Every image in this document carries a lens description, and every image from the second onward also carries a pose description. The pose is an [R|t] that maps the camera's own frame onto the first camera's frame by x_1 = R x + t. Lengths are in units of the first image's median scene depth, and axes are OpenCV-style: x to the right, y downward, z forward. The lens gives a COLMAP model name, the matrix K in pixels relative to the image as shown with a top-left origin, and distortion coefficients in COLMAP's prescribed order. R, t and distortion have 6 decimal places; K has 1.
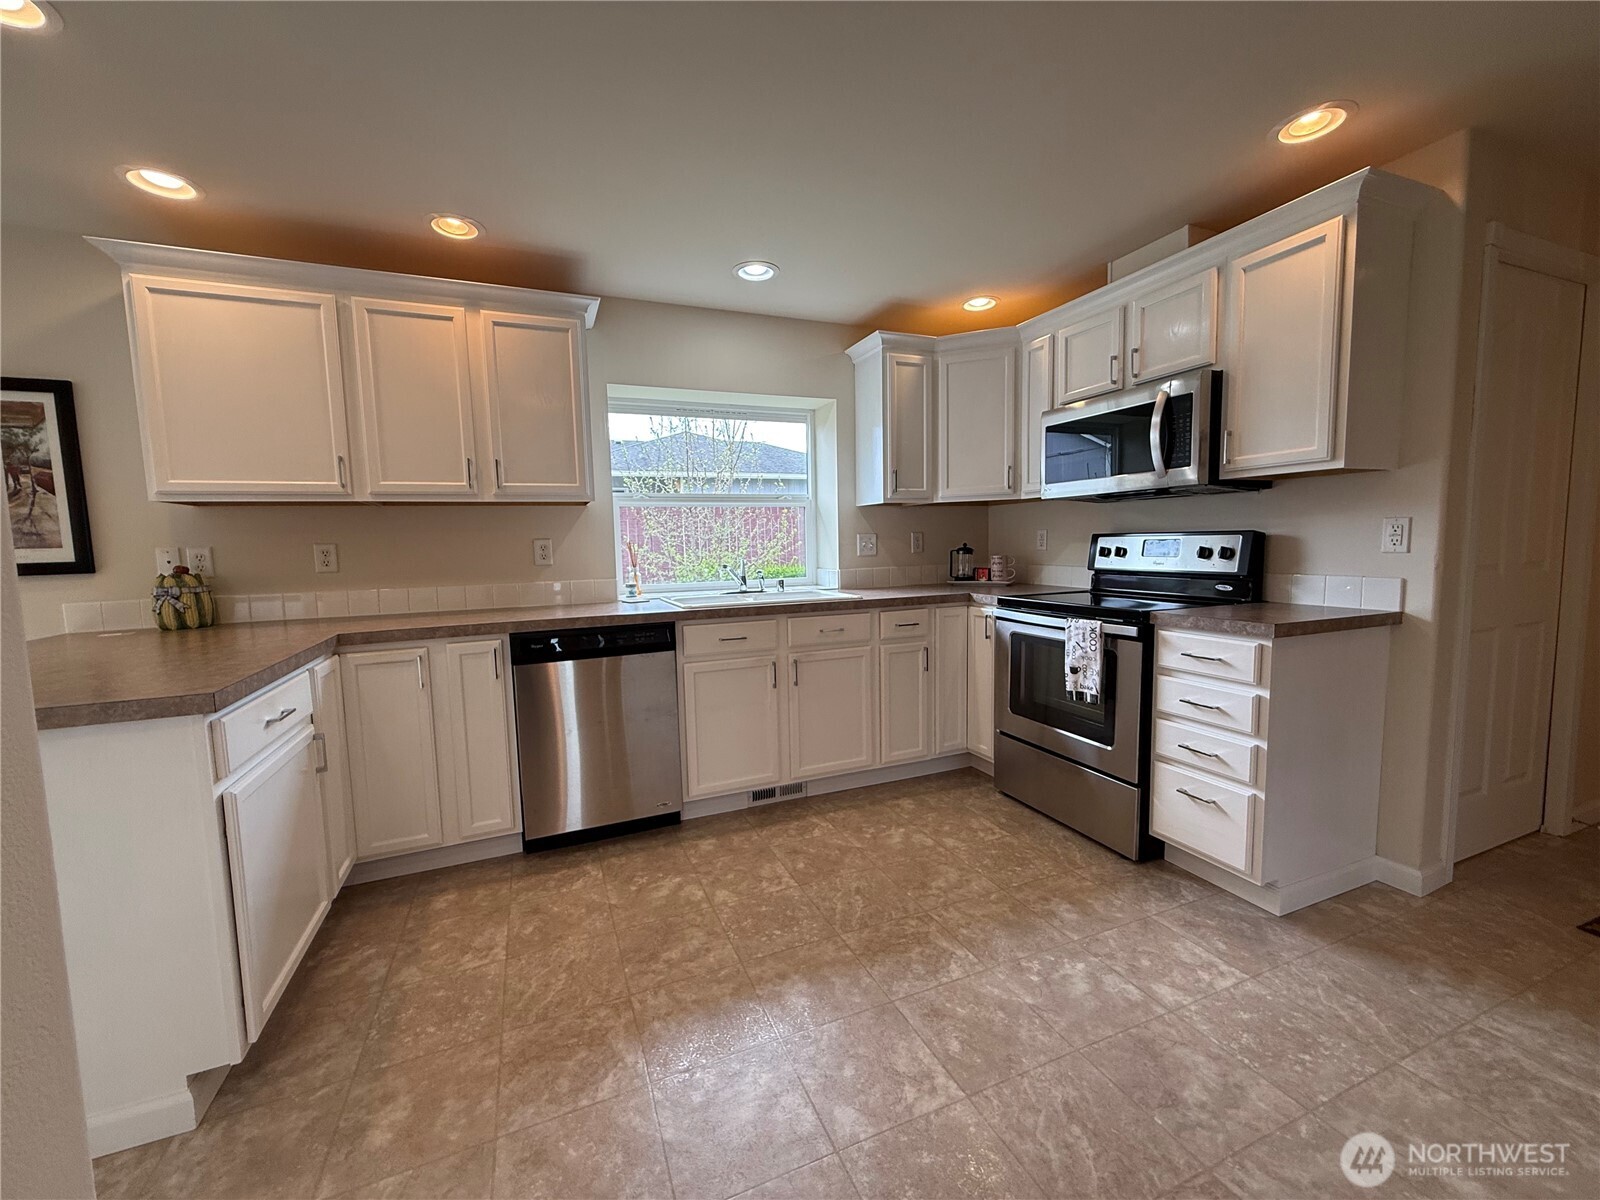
lens RADIAL K [[638.3, 0, 795.4], [0, 638.3, 599.5], [0, 0, 1]] dist [0.000740, 0.000475]
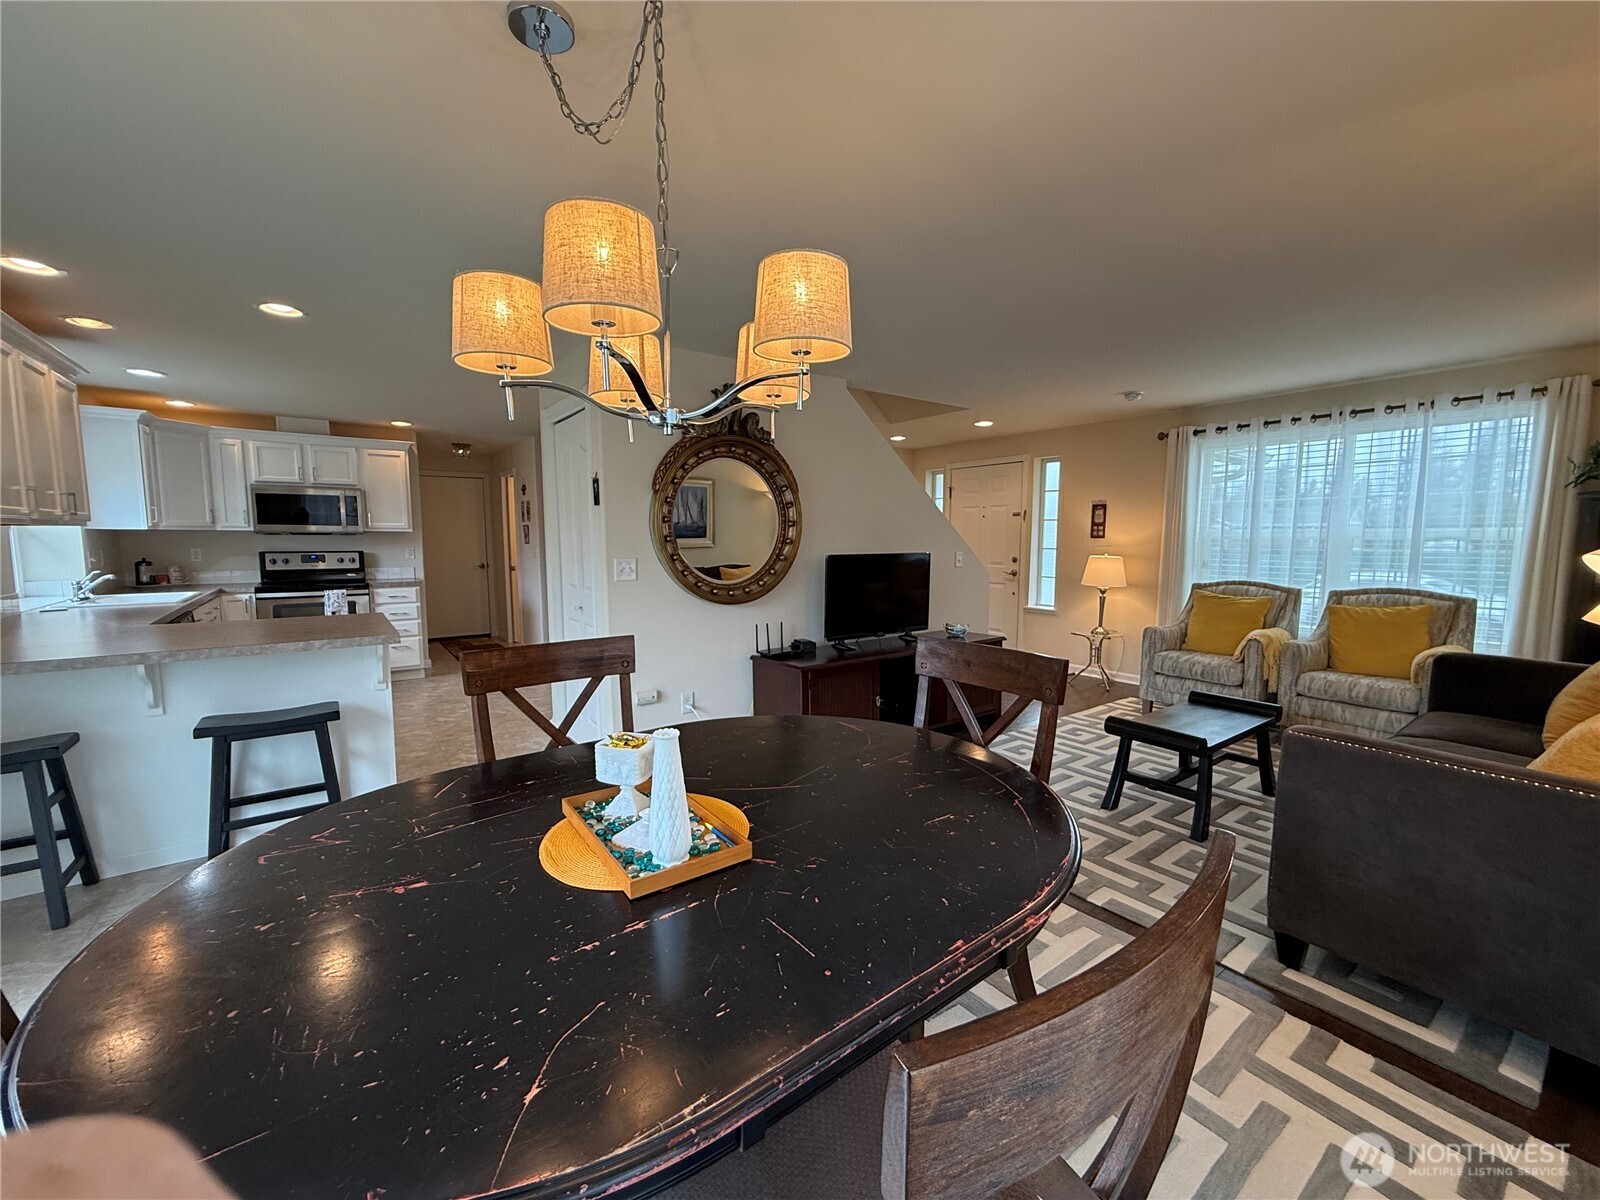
lens RADIAL K [[638.1, 0, 796.3], [0, 638.1, 599.1], [0, 0, 1]] dist [0.001136, 0.000041]
pose [[-0.238837, -0.072377, 0.968359, -2.151325], [0.091726, 0.991078, 0.096698, -0.006558], [-0.966718, 0.111919, -0.230067, -0.049157]]
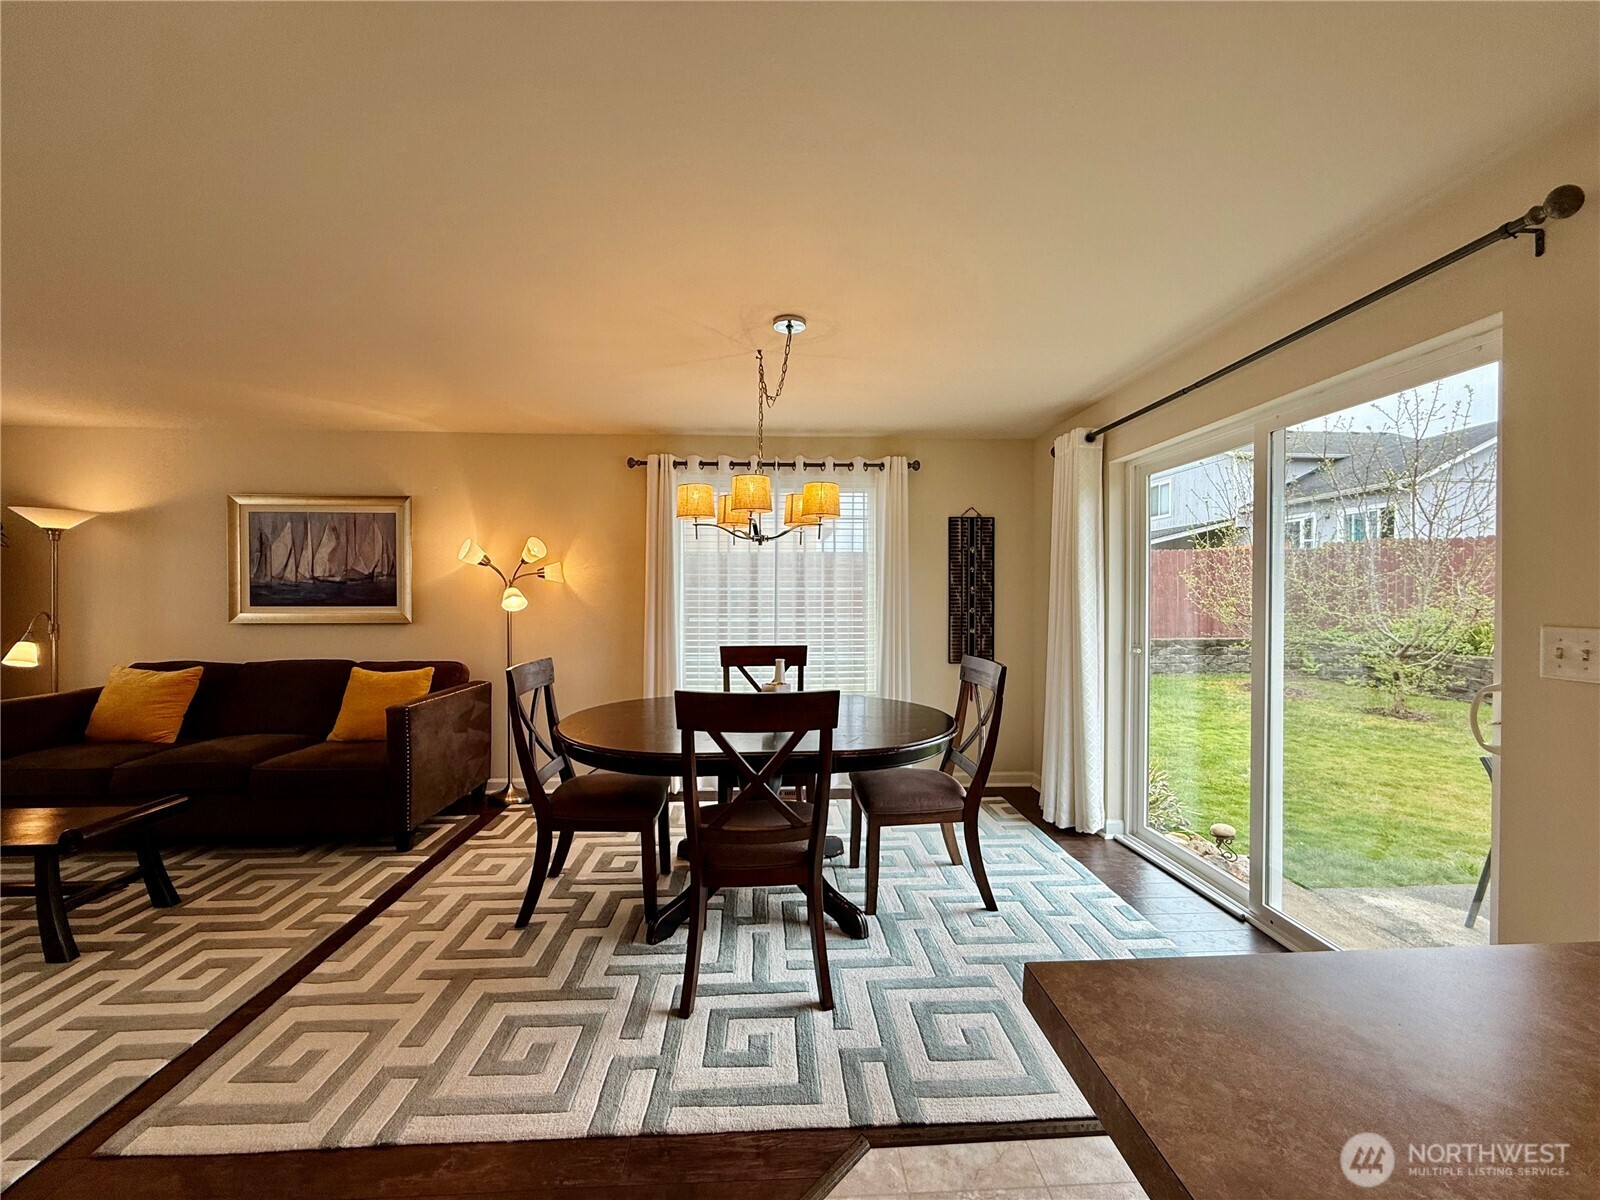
lens RADIAL K [[635.4, 0, 795.7], [0, 635.4, 600.5], [0, 0, 1]] dist [0.000435, 0.000035]
pose [[-0.335904, 0.032316, -0.941342, -0.577805], [-0.074051, 0.995412, 0.060596, -0.068907], [0.938981, 0.090061, -0.331969, 0.365410]]
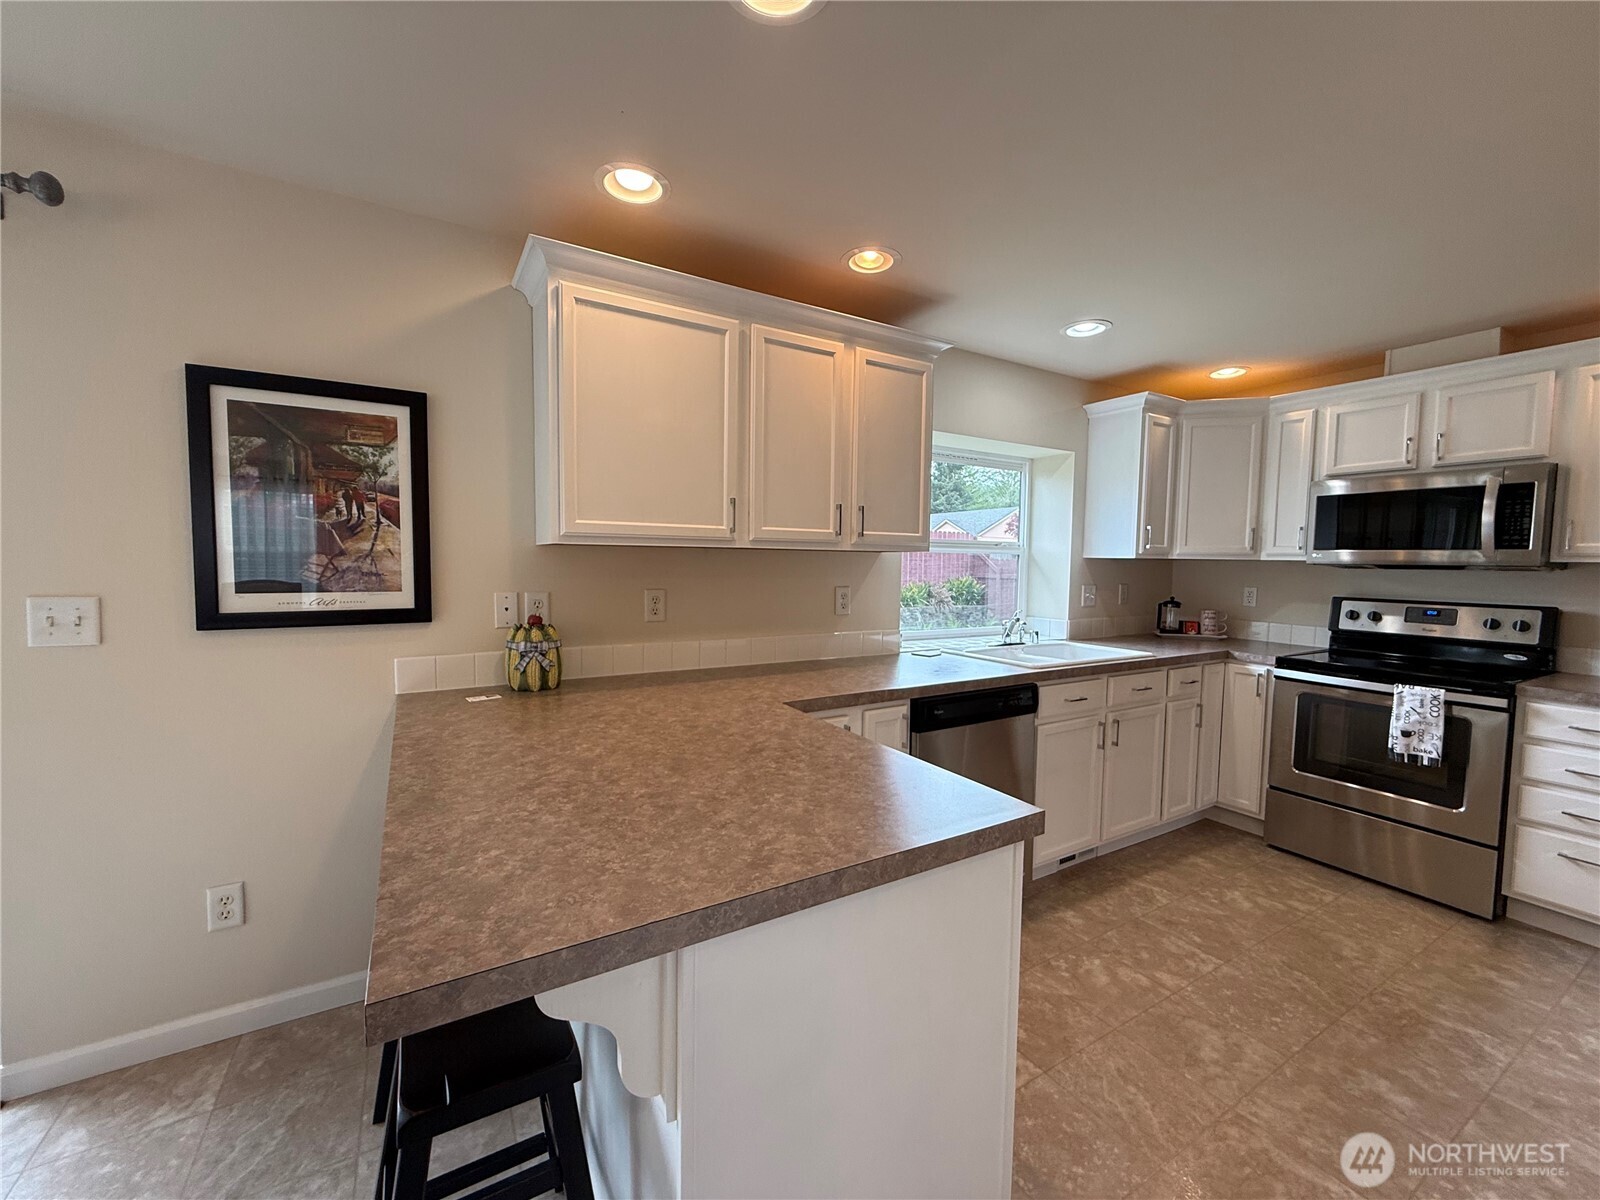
lens RADIAL K [[638.1, 0, 796.3], [0, 638.1, 599.1], [0, 0, 1]] dist [0.001136, 0.000041]
pose [[0.988992, 0.029139, 0.145070, -0.741168], [-0.024680, 0.999169, -0.032442, -0.054918], [-0.145895, 0.028504, 0.988889, 0.104691]]
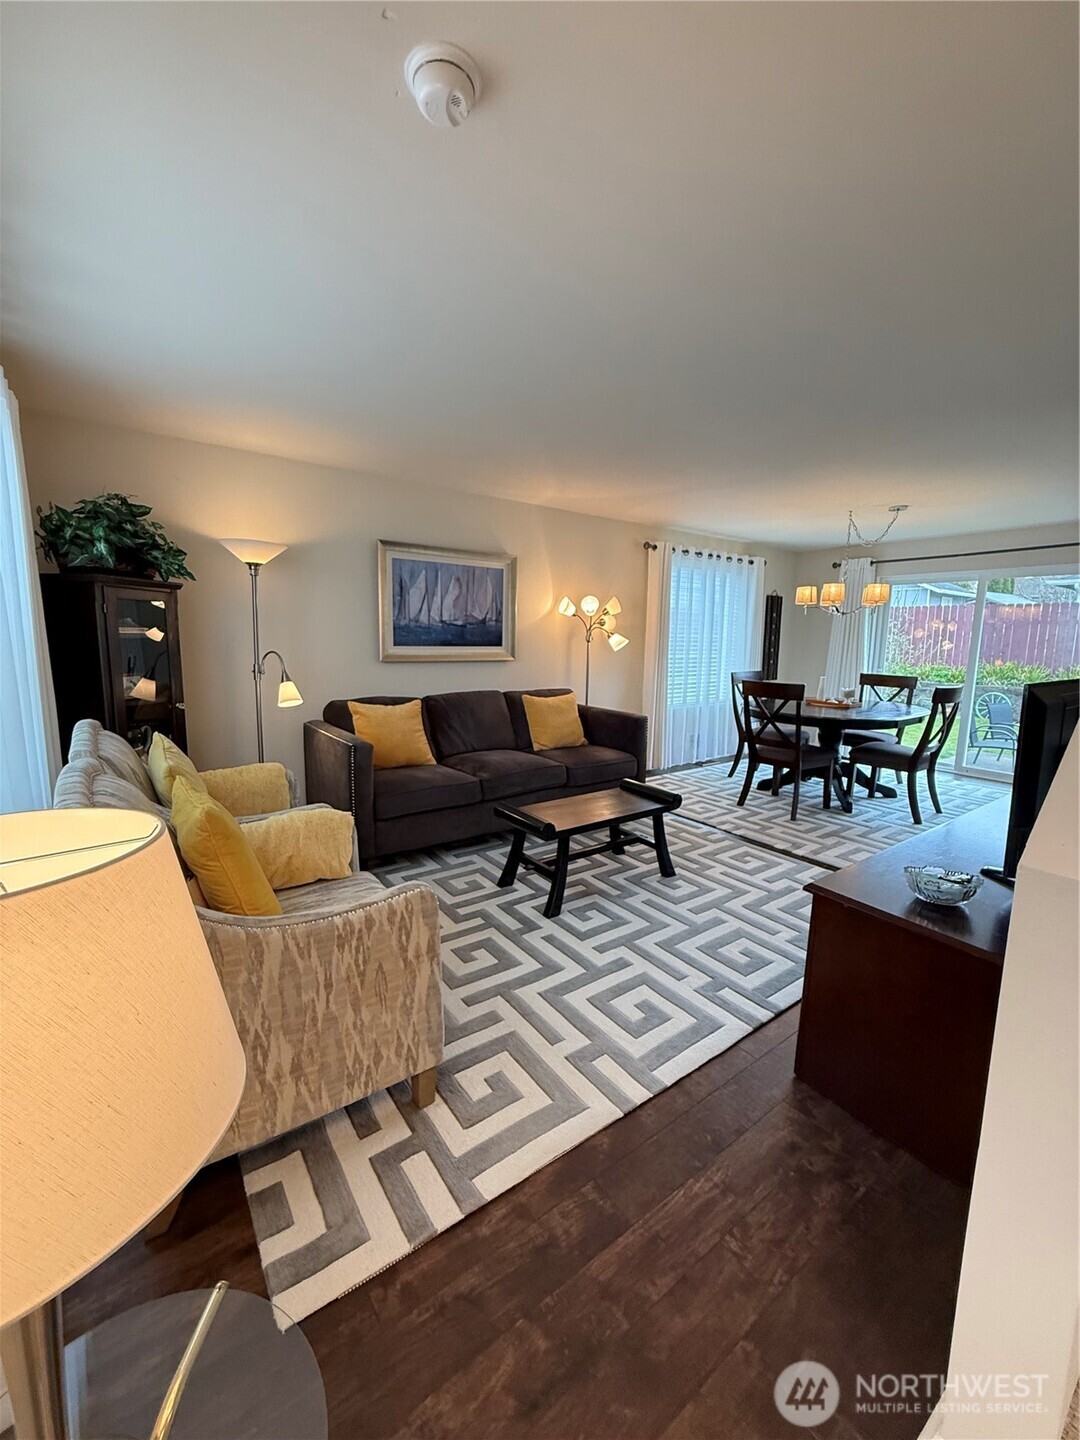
lens RADIAL K [[574.3, 0, 540.0], [0, 574.3, 720.0], [0, 0, 1]] dist [0.001136, 0.000041]
pose [[0.239620, 0.168546, -0.956125, 0.061990], [-0.107731, 0.983350, 0.146346, 0.077587], [0.964871, 0.067937, 0.253788, -1.563888]]
